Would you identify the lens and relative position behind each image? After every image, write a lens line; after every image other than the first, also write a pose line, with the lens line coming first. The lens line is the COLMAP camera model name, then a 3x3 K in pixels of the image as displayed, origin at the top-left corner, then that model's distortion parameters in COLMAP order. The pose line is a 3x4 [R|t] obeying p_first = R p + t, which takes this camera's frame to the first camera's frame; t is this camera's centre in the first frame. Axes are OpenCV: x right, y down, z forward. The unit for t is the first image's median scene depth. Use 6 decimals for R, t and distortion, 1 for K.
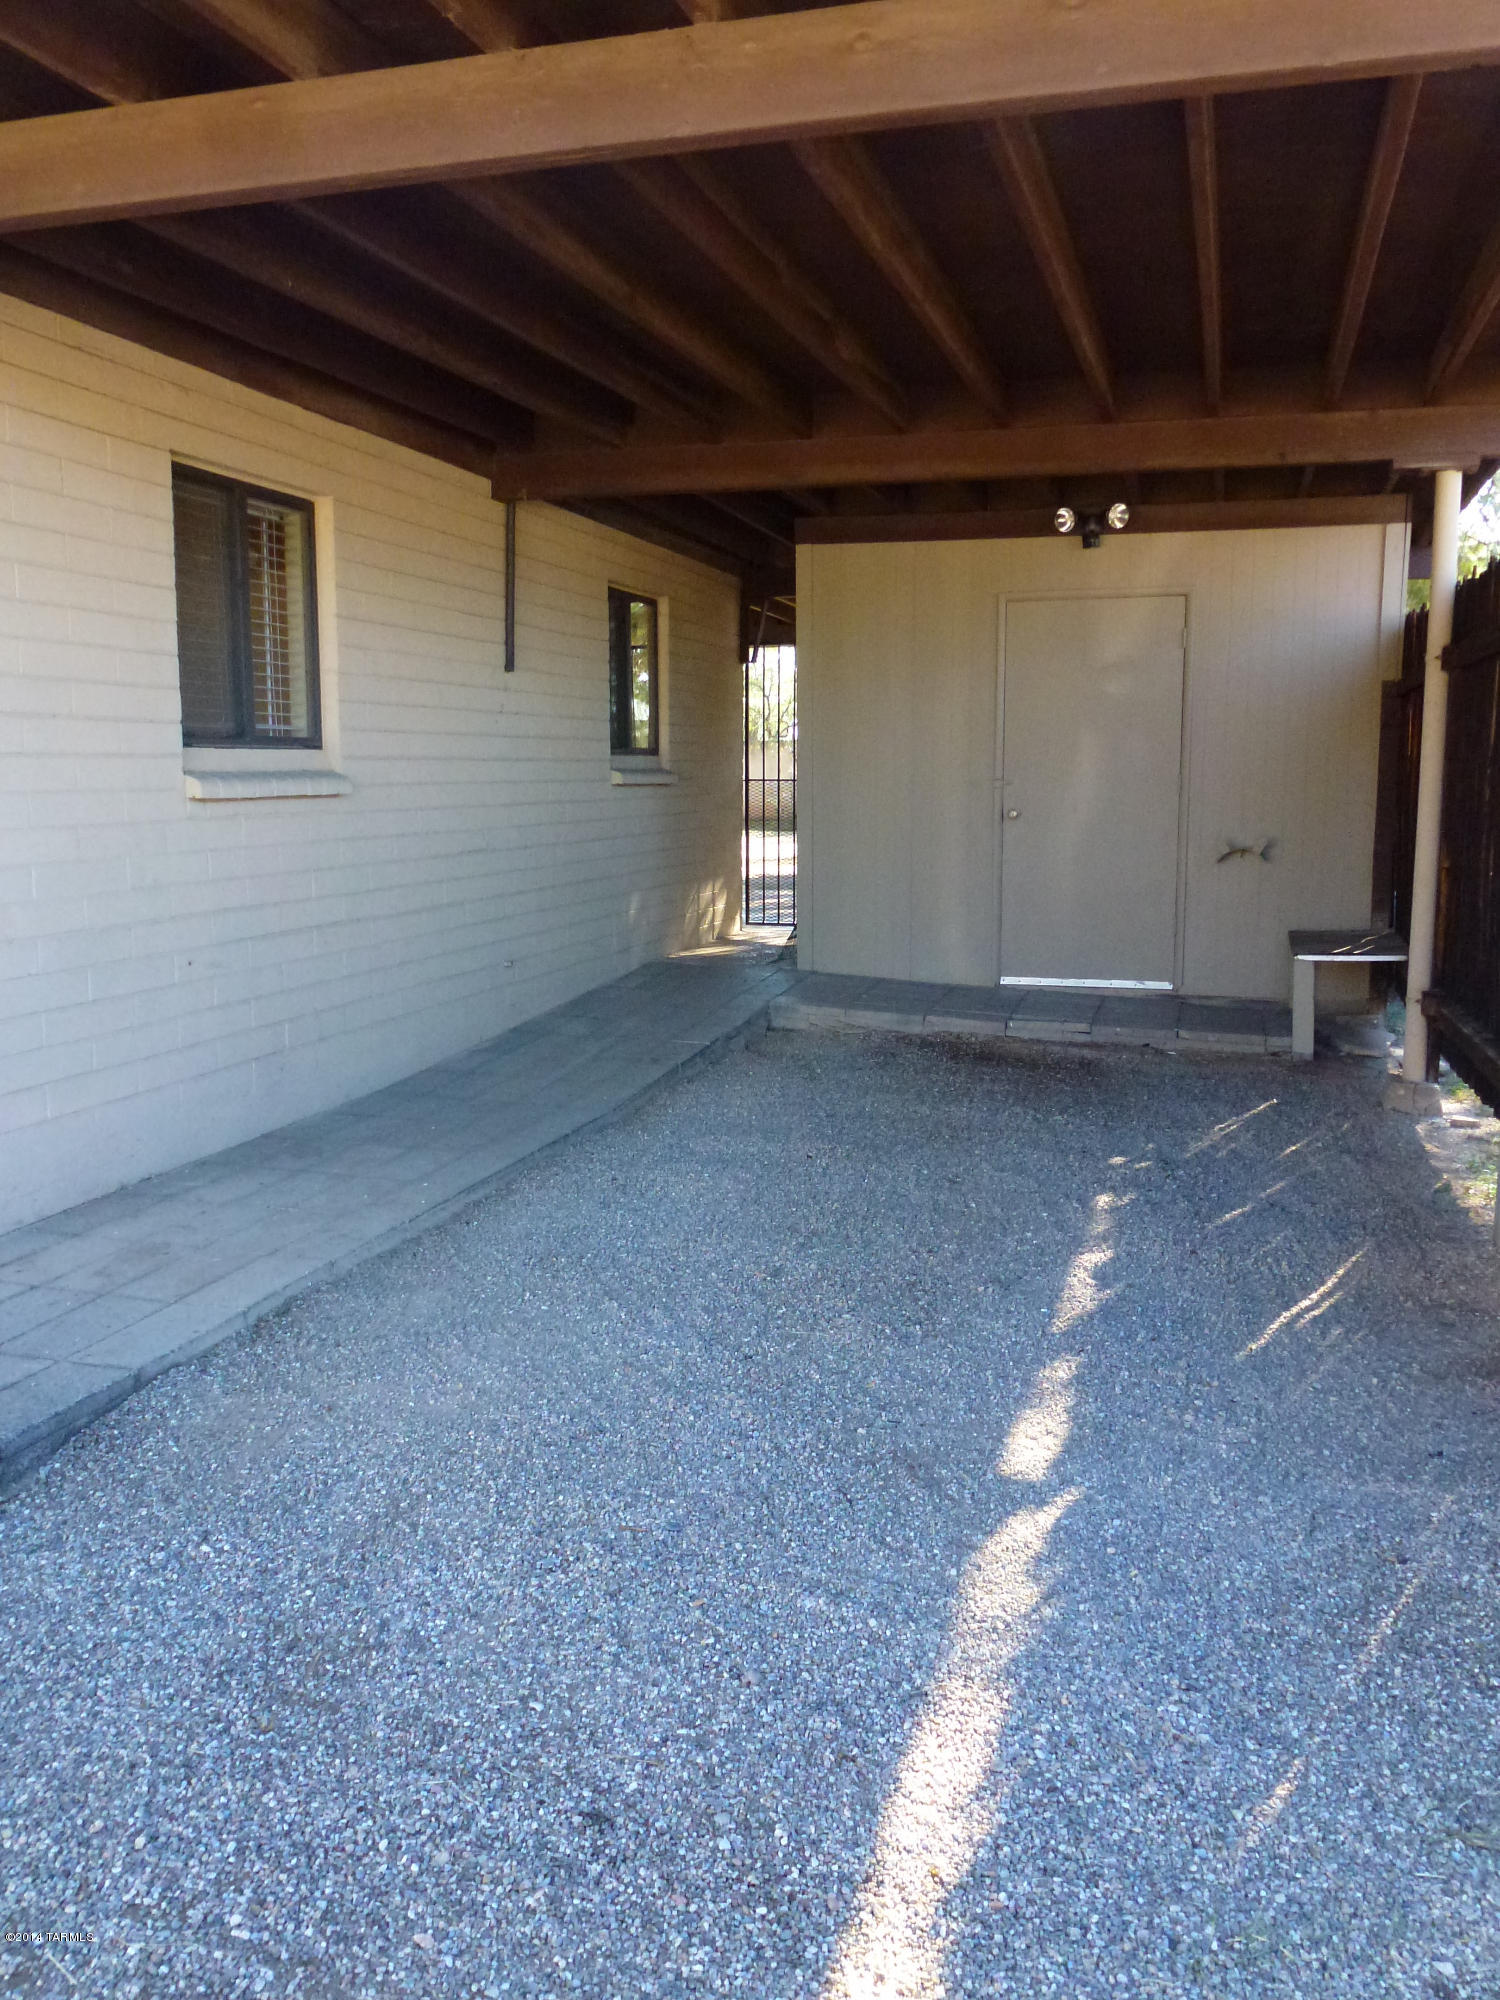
lens RADIAL K [[1570.2, 0, 750.0], [0, 1570.2, 1000.0], [0, 0, 1]] dist [-0.008364, -0.002452]
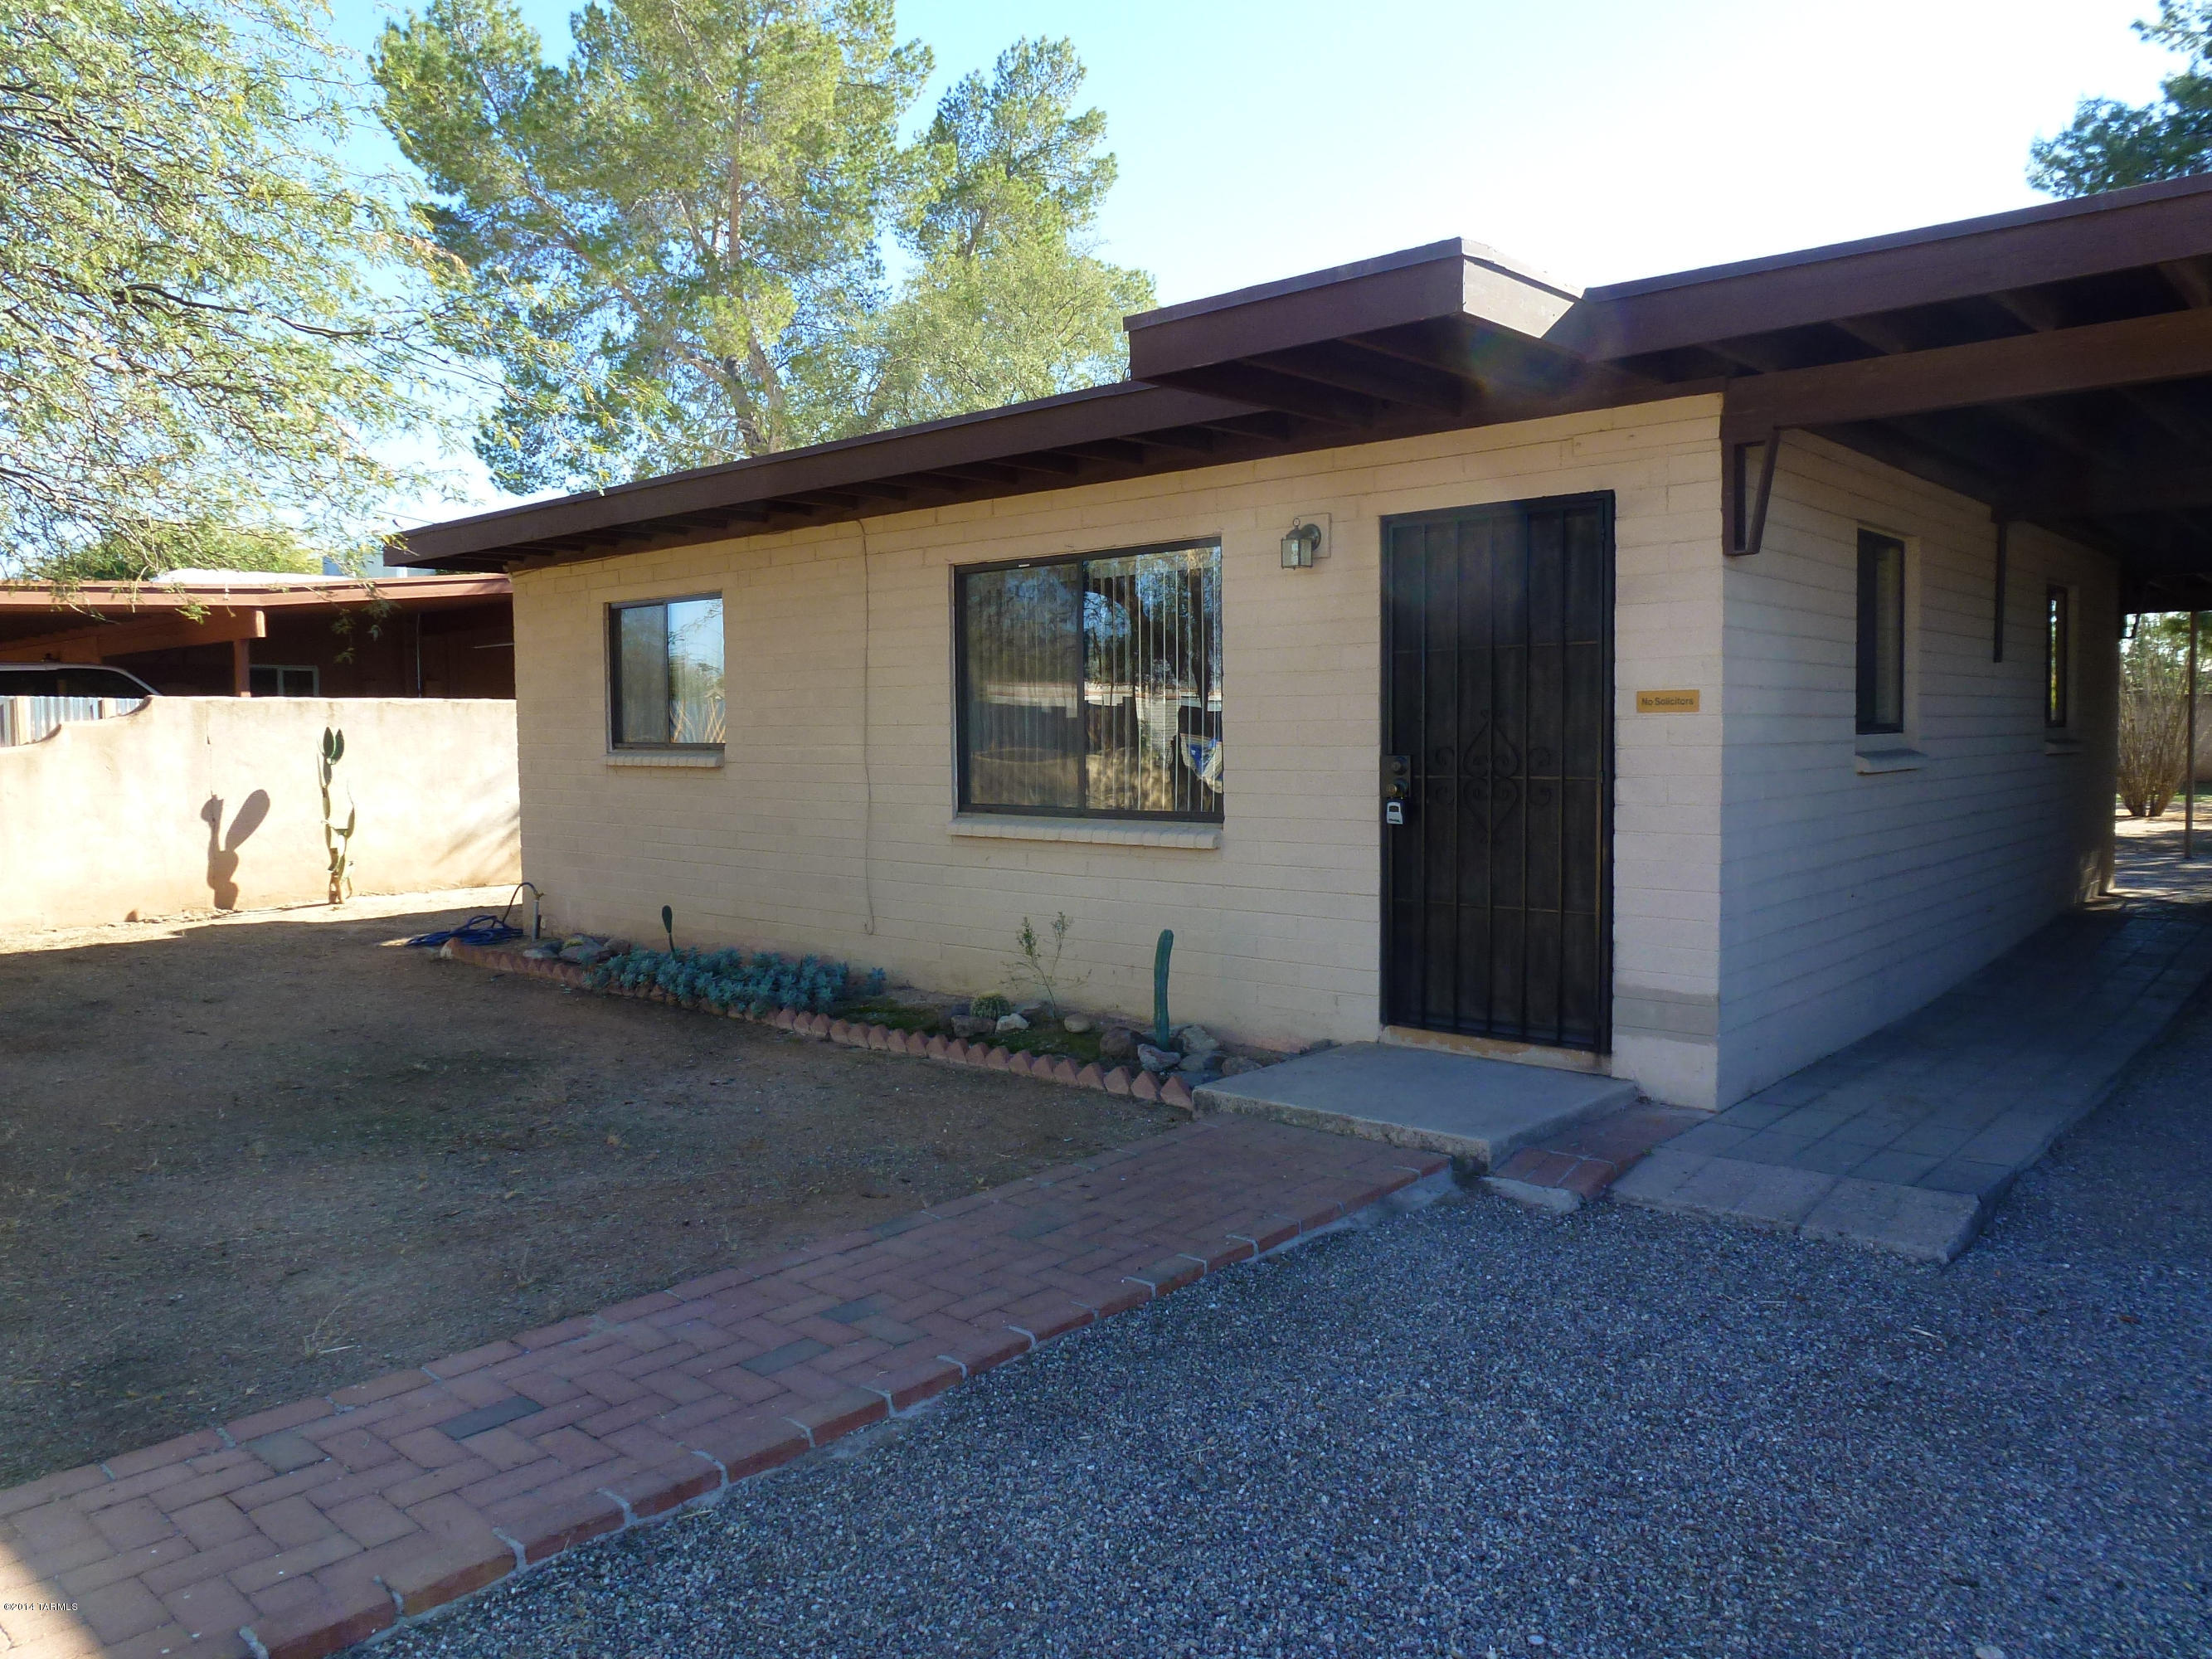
lens RADIAL K [[1574.2, 0, 1106.0], [0, 1574.2, 829.5], [0, 0, 1]] dist [-0.052911, 0.007781]
pose [[0.906633, 0.003431, -0.421906, -0.327845], [-0.039749, 0.996214, -0.077317, 0.040309], [0.420043, 0.086869, 0.903337, -0.393898]]
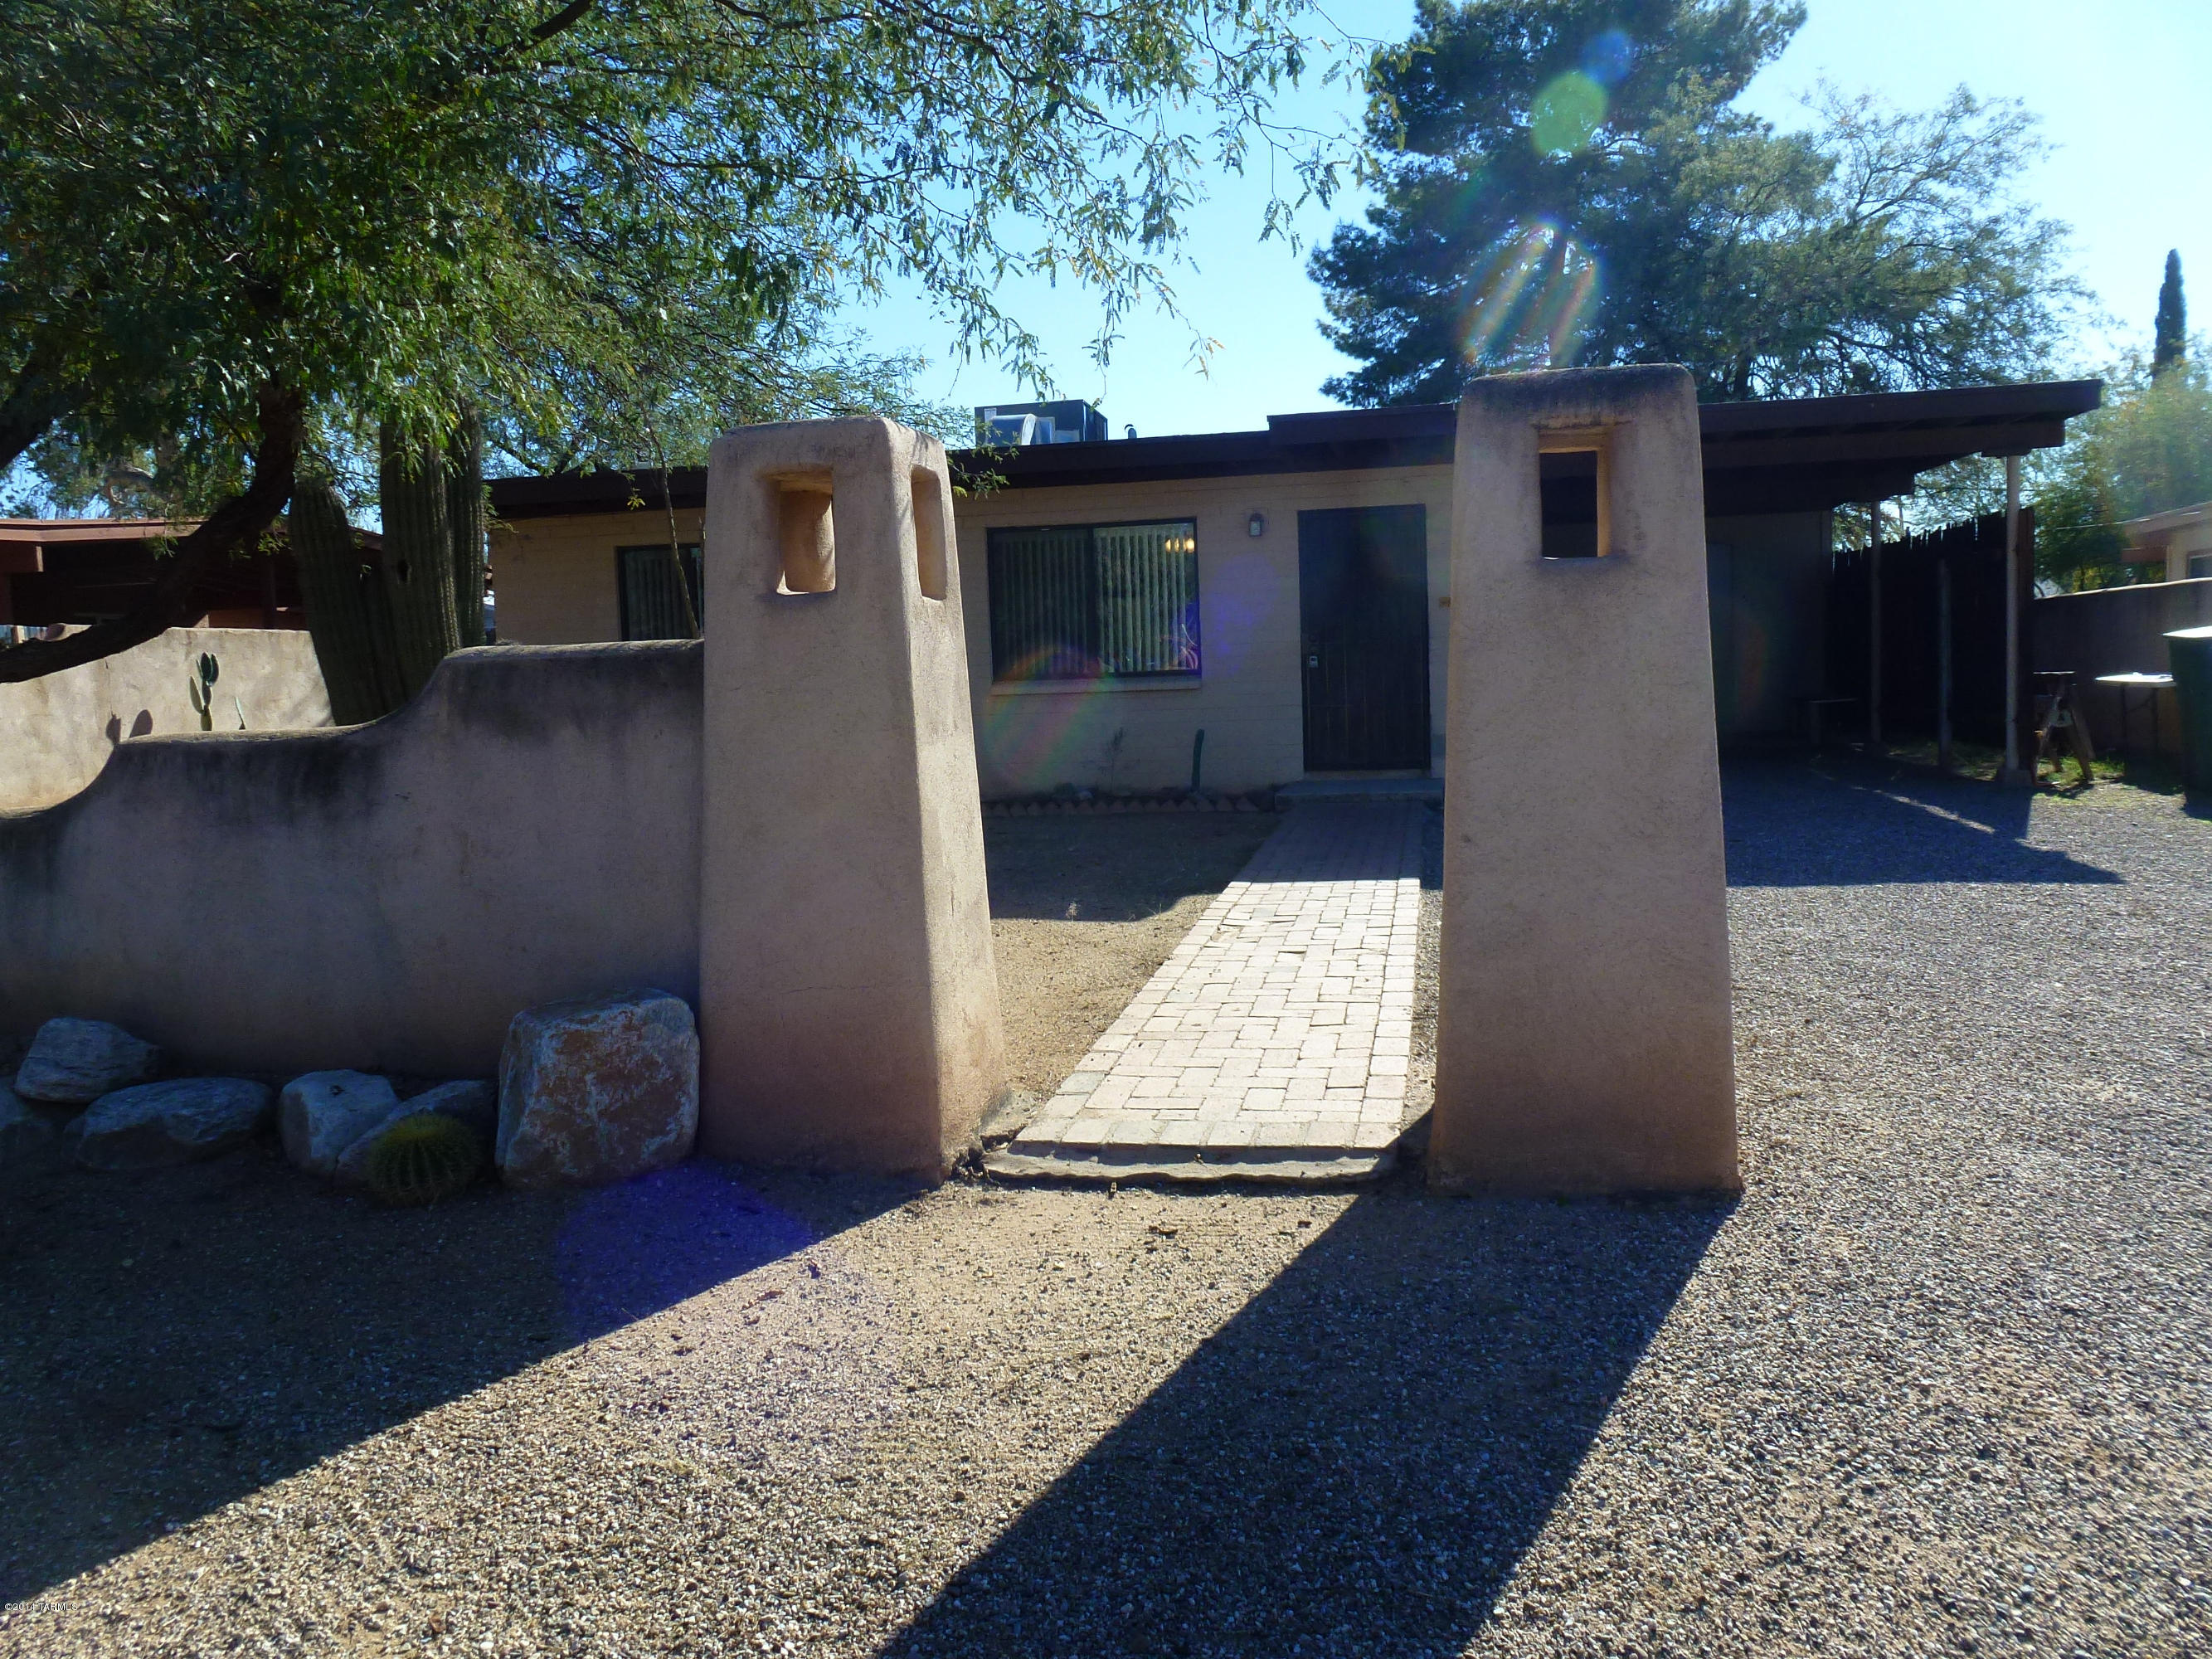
lens RADIAL K [[1574.2, 0, 1106.0], [0, 1574.2, 829.5], [0, 0, 1]] dist [-0.052911, 0.007781]
pose [[0.993460, -0.057524, 0.098631, -0.716738], [0.062058, 0.997123, -0.043527, 0.140152], [-0.095843, 0.049363, 0.994172, -0.908748]]
